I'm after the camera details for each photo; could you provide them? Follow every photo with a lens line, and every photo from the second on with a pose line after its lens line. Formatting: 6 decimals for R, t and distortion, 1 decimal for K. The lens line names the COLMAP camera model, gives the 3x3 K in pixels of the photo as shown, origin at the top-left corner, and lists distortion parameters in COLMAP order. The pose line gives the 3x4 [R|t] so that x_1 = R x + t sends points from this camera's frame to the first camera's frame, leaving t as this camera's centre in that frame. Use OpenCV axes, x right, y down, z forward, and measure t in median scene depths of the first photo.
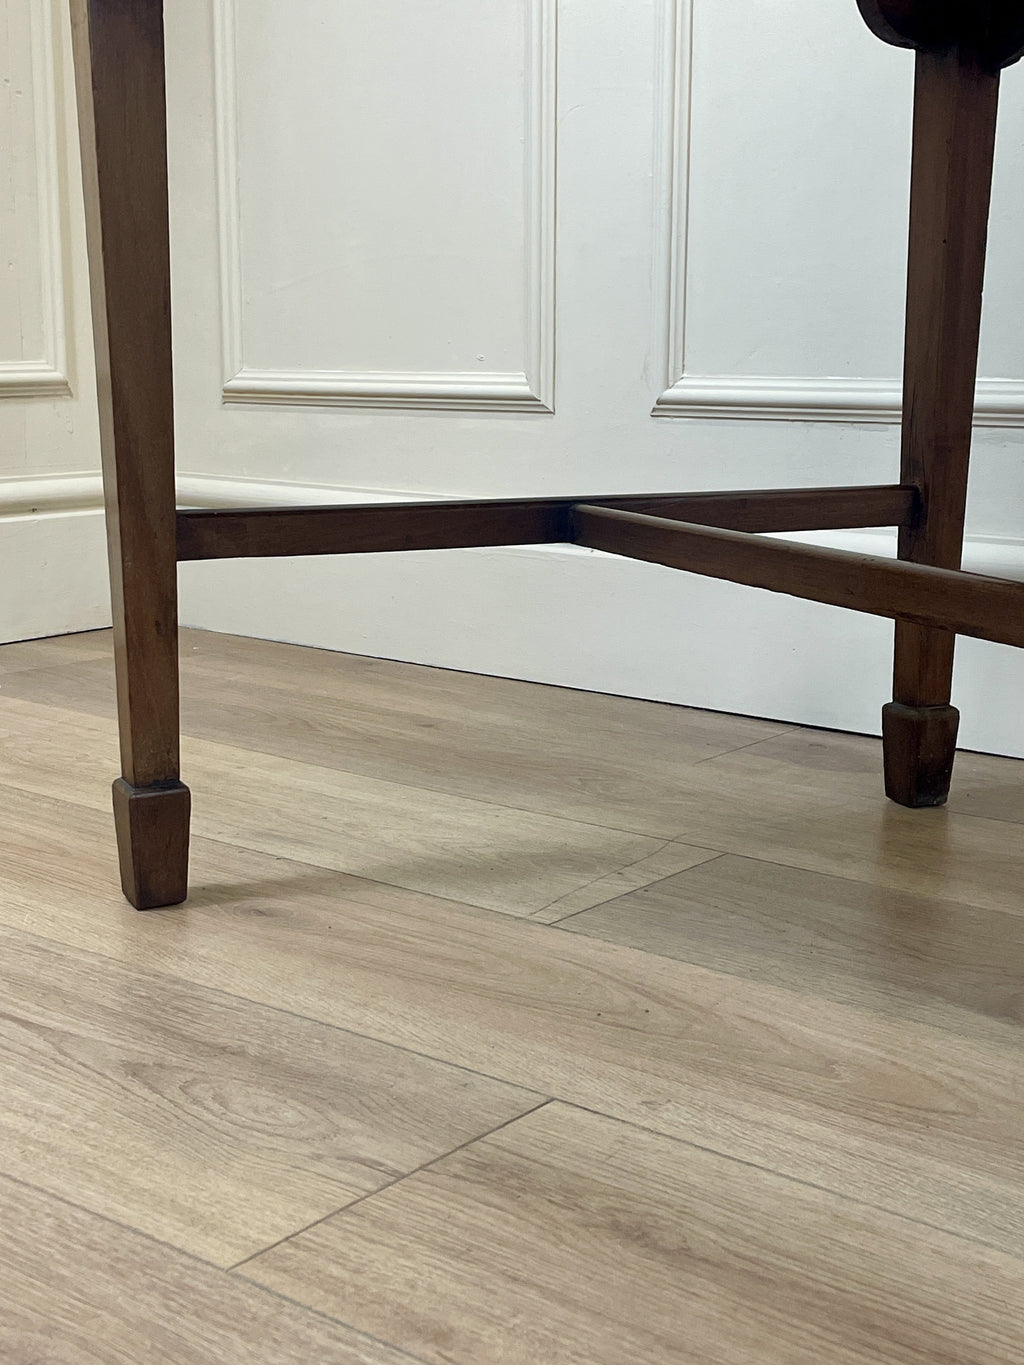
lens RADIAL K [[1840.7, 0, 493.9], [0, 1840.7, 681.0], [0, 0, 1]] dist [0.104066, -0.026885]
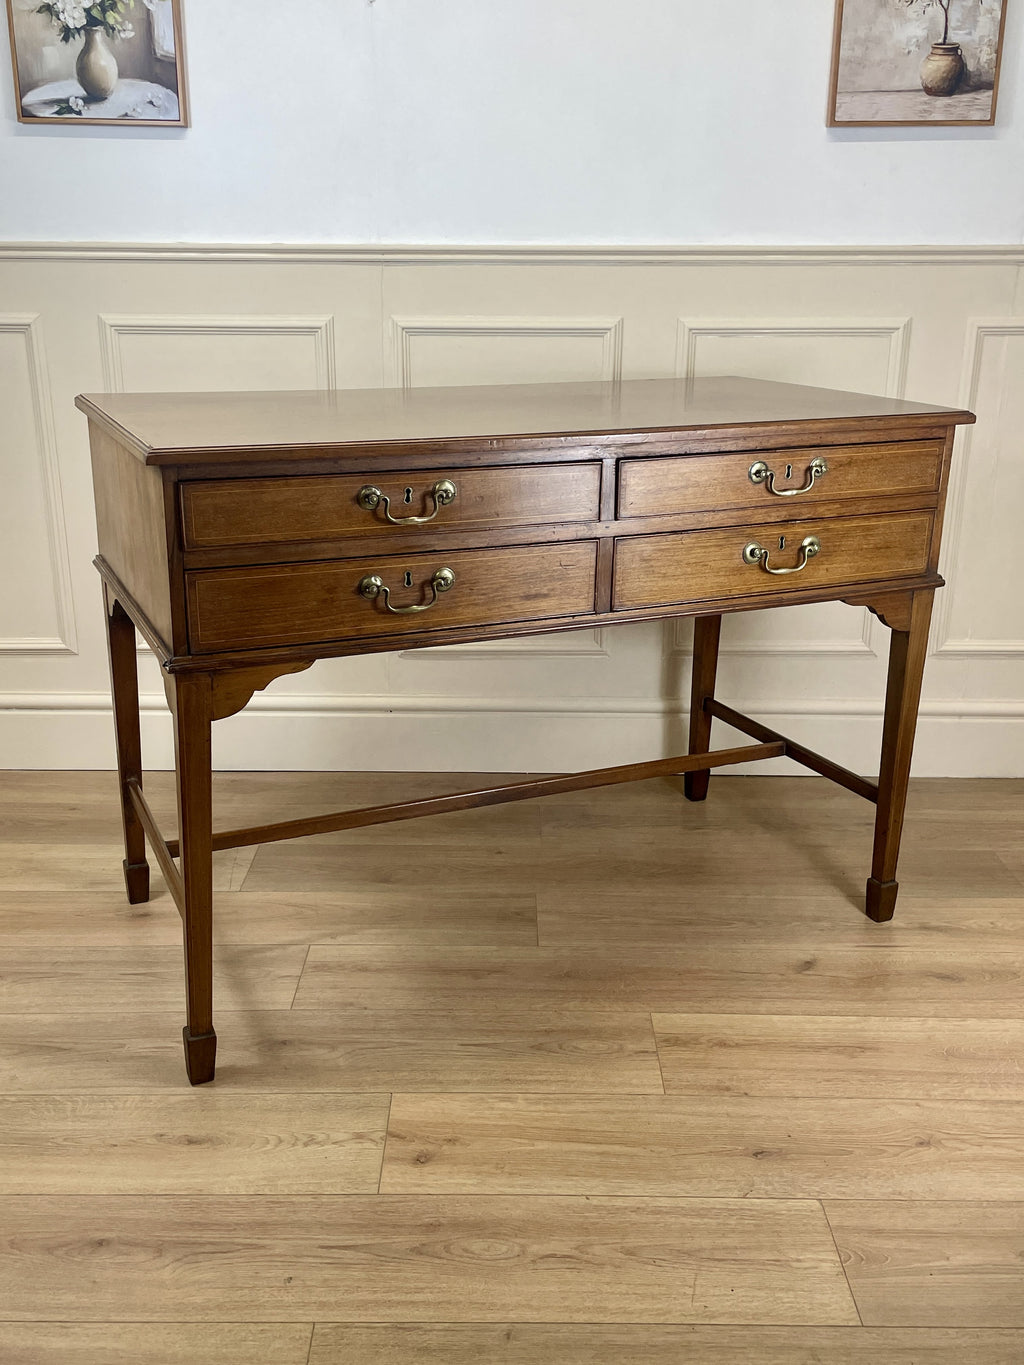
lens RADIAL K [[1314.2, 0, 503.3], [0, 1314.2, 676.6], [0, 0, 1]] dist [0.083262, -0.109200]
pose [[0.780593, -0.189381, 0.595659, -1.055753], [0.116676, 0.980392, 0.158802, -0.625542], [-0.614053, -0.054461, 0.787384, -1.192173]]
